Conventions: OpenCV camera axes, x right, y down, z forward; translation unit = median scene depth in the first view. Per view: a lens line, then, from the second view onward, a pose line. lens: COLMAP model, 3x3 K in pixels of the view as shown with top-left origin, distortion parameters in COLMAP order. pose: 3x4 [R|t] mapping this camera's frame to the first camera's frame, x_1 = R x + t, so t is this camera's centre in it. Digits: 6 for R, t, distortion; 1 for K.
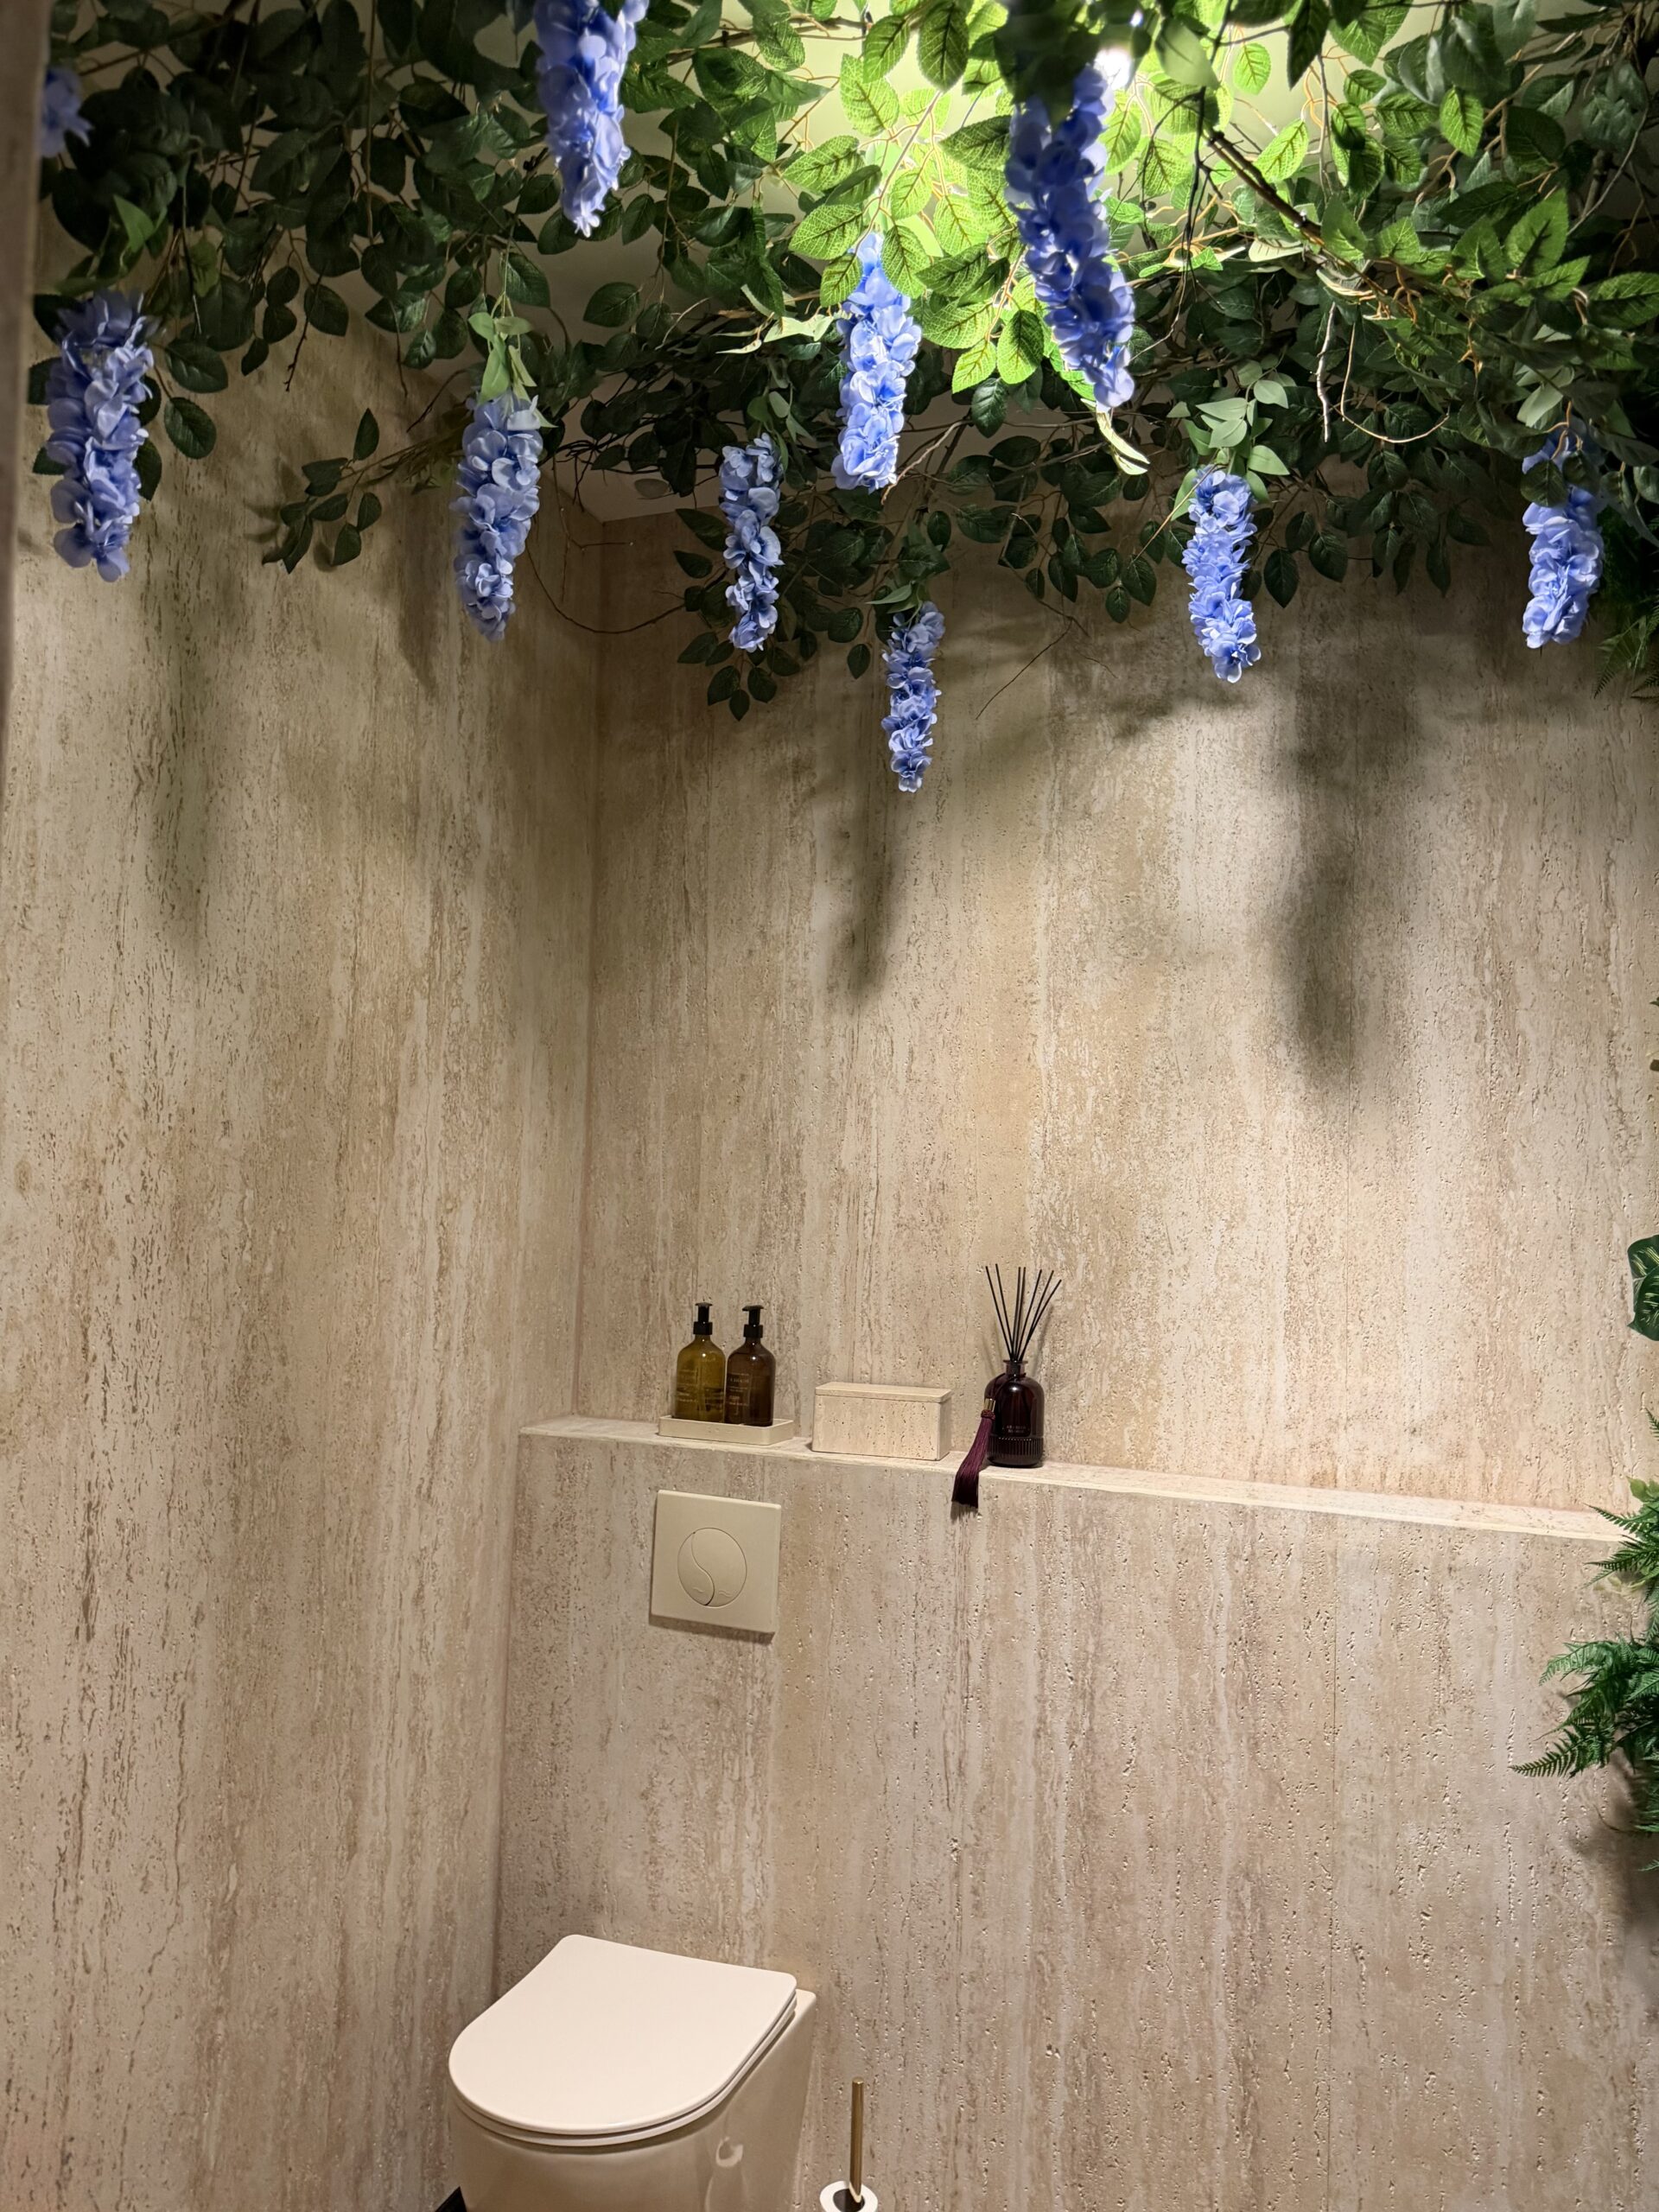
lens RADIAL K [[1575.6, 0, 831.9], [0, 1575.6, 1118.9], [0, 0, 1]] dist [0.029167, -0.037205]
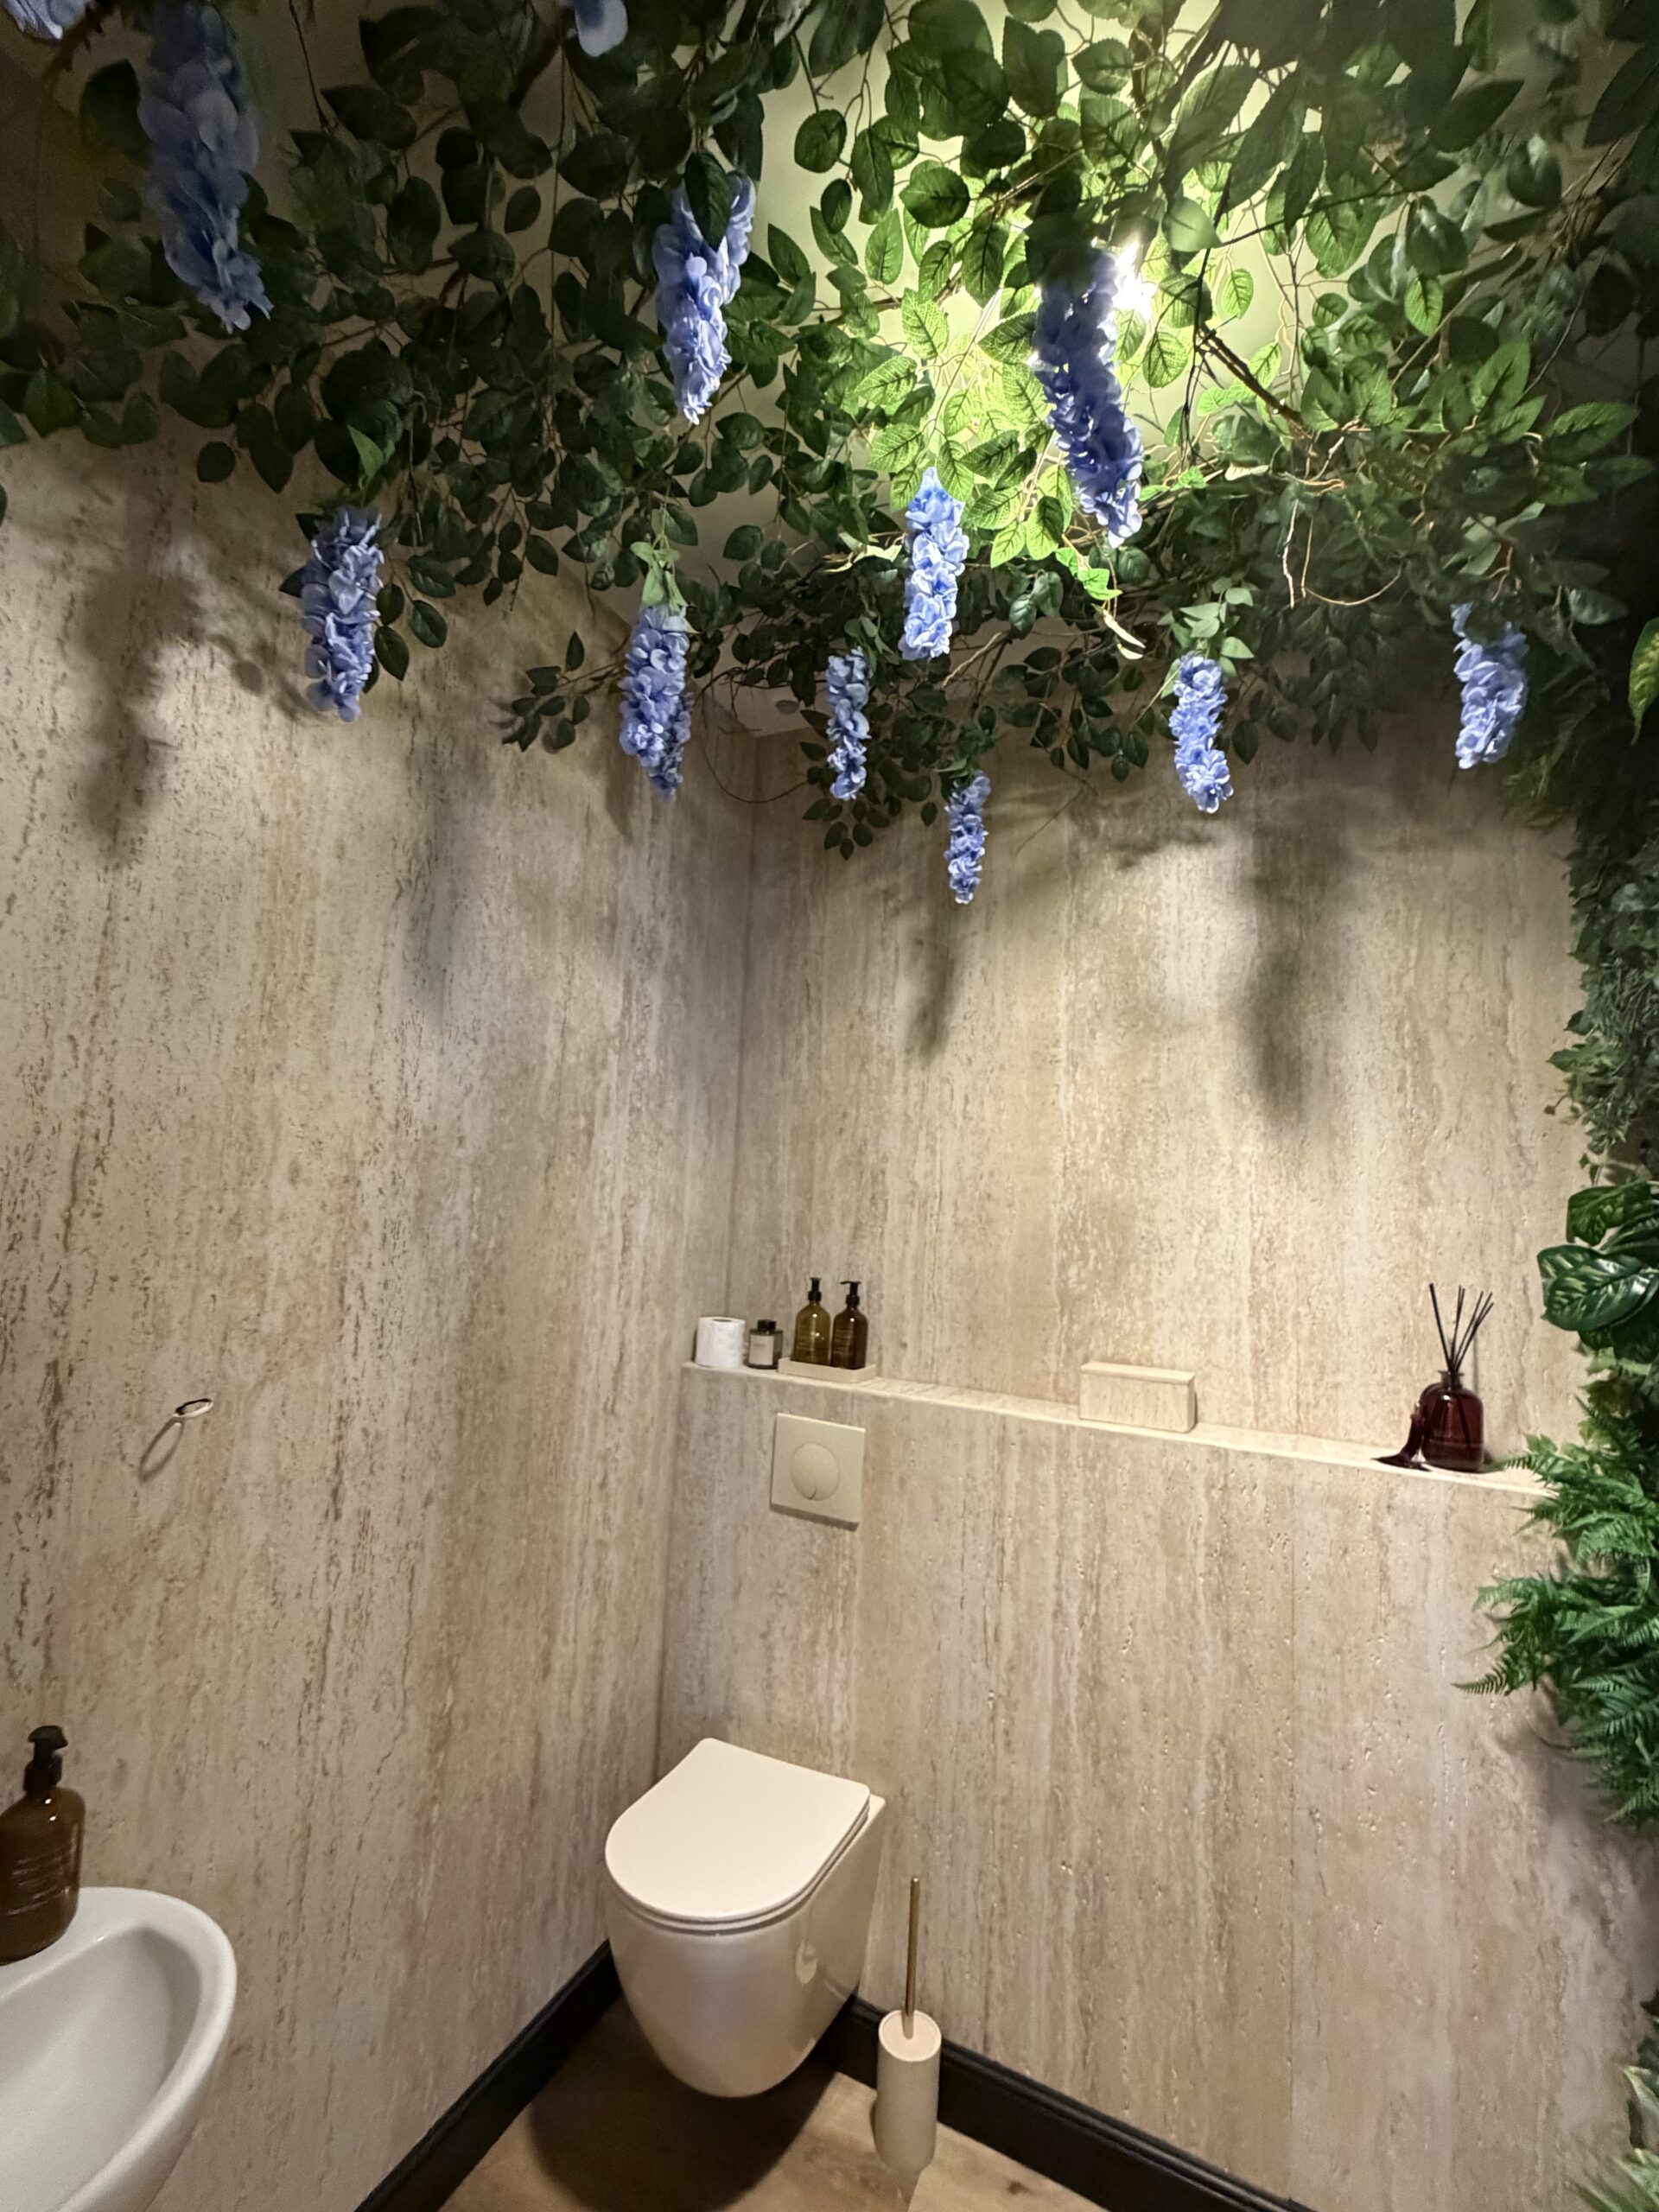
lens RADIAL K [[976.9, 0, 831.4], [0, 976.9, 1105.9], [0, 0, 1]] dist [0.001153, -0.000659]
pose [[0.995142, 0.010637, -0.097873, 0.020724], [-0.015560, 0.998645, -0.049666, 0.010650], [0.097212, 0.050948, 0.993959, 0.160304]]
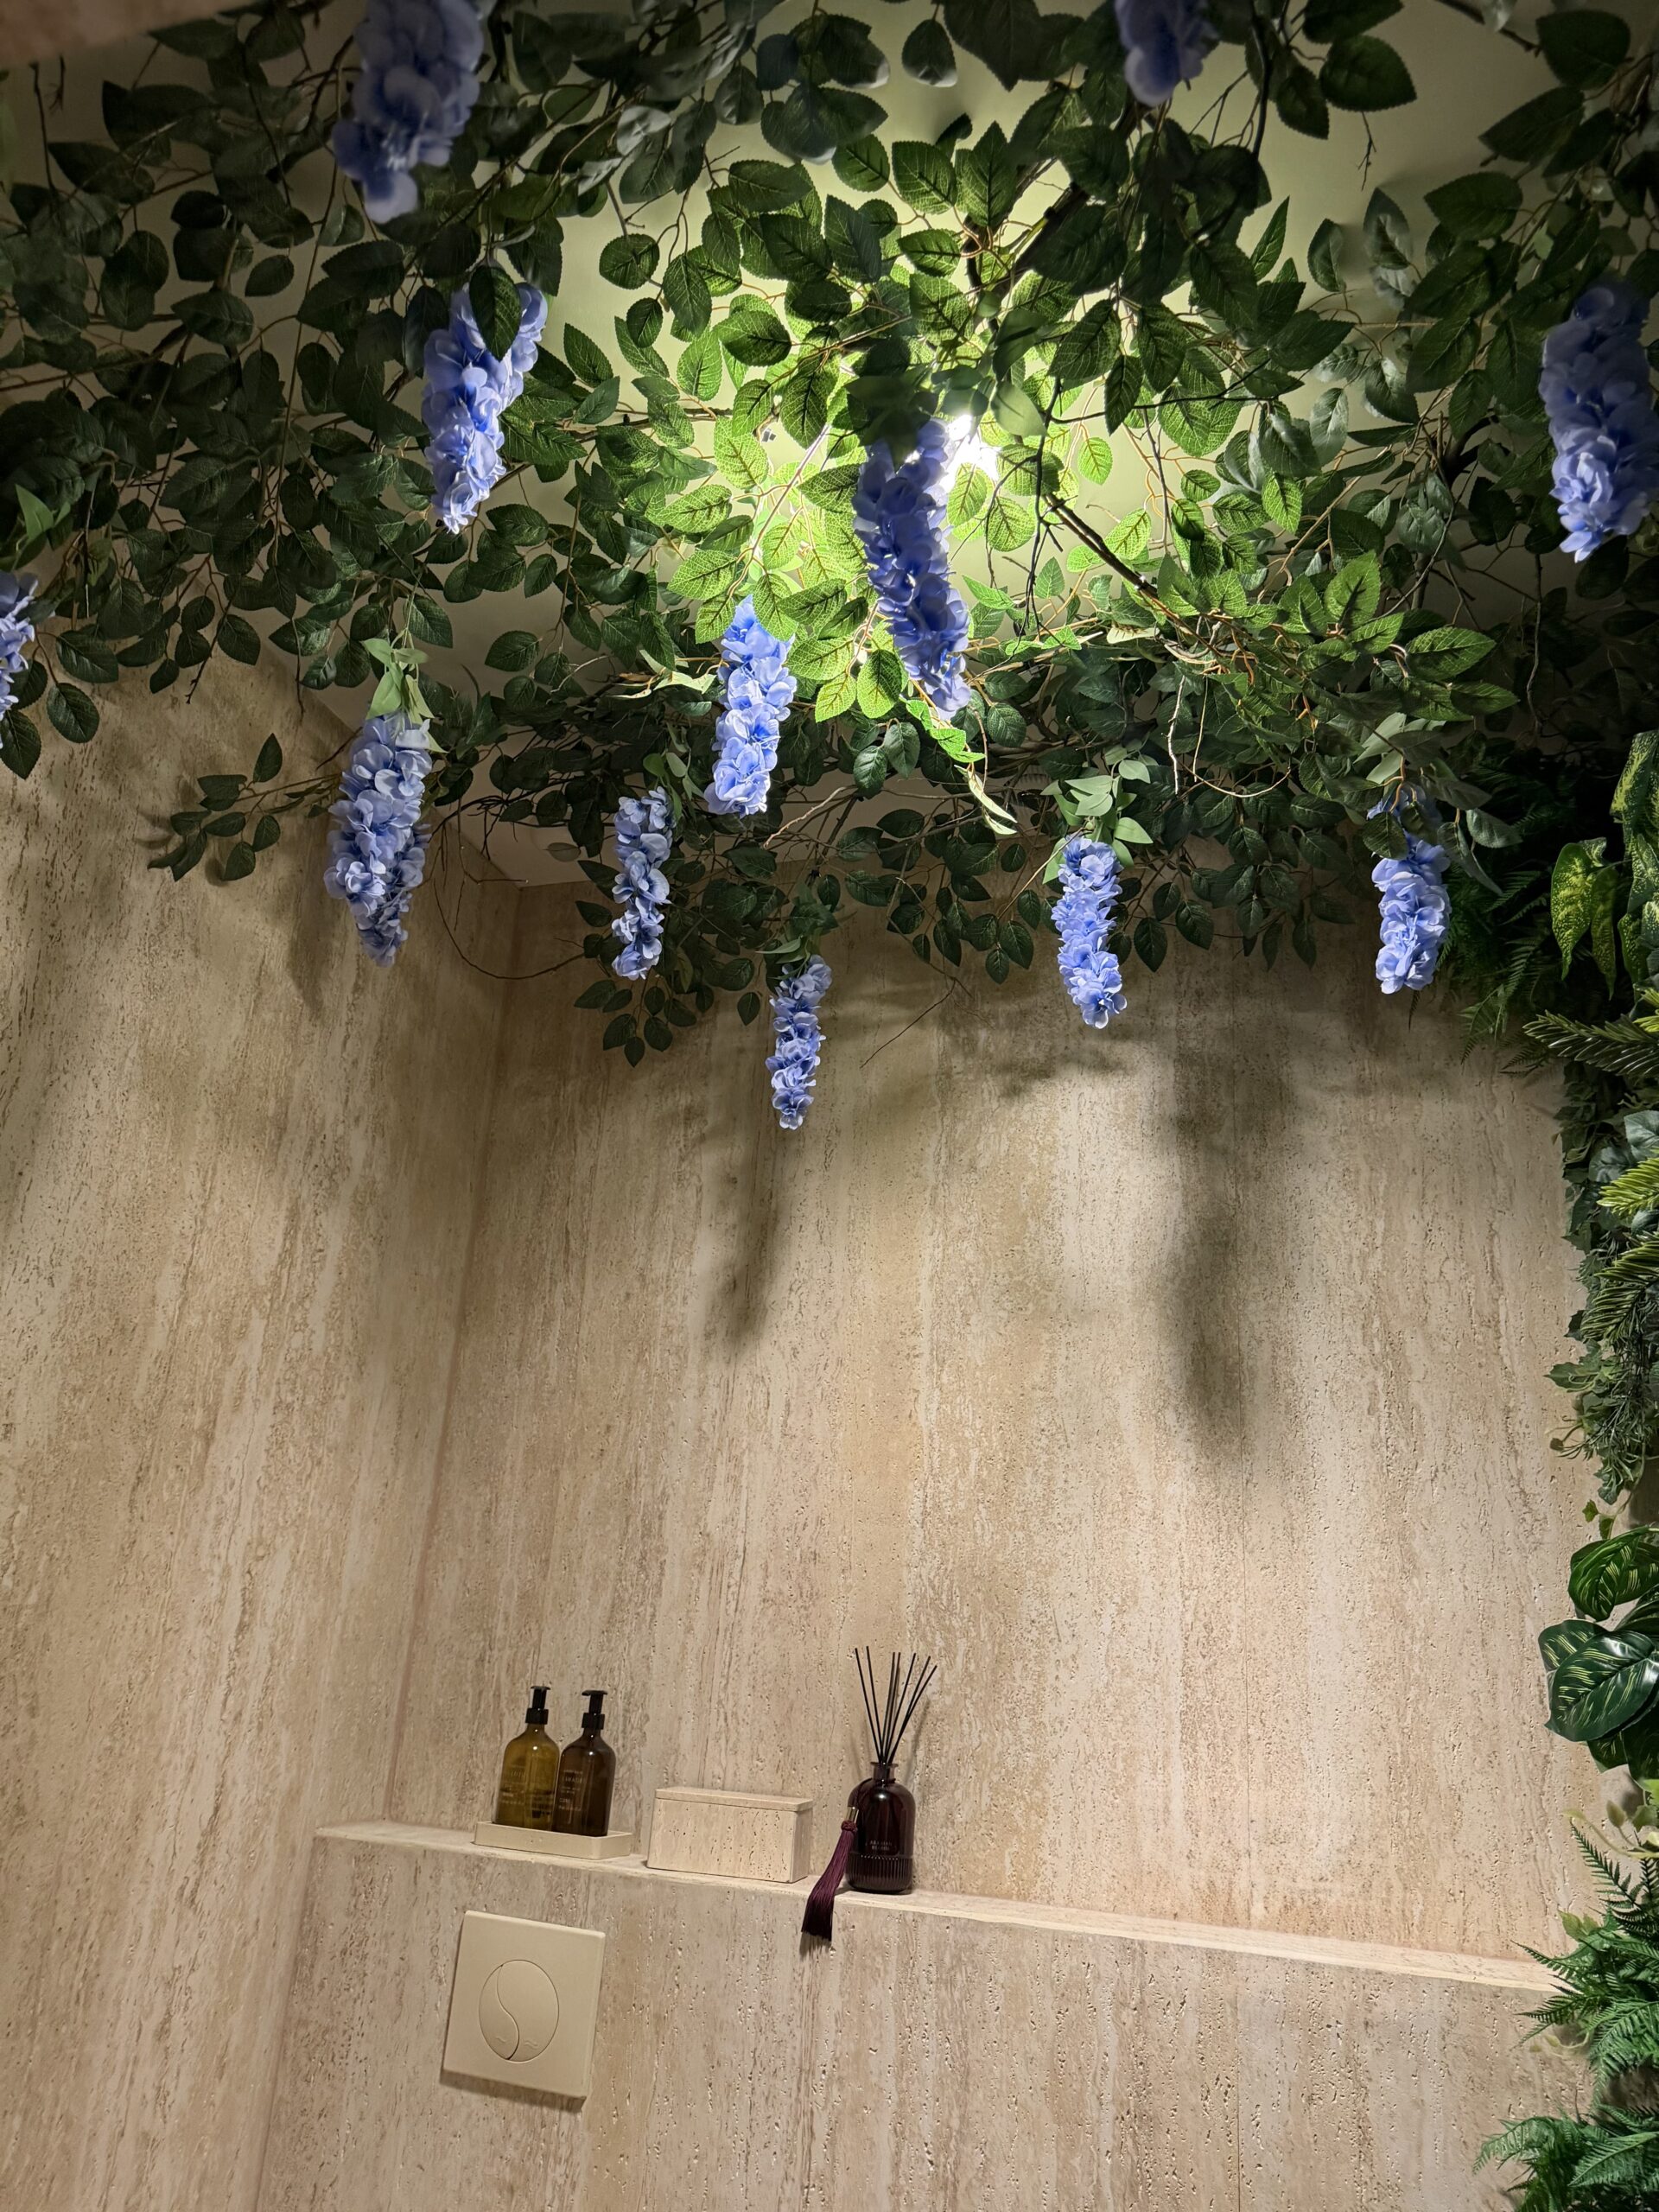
lens RADIAL K [[1575.6, 0, 826.8], [0, 1575.6, 1117.4], [0, 0, 1]] dist [0.029167, -0.037205]
pose [[0.998420, 0.049262, 0.027034, 0.048271], [-0.040131, 0.961852, -0.270612, 0.052993], [-0.039333, 0.269100, 0.962309, 0.049331]]
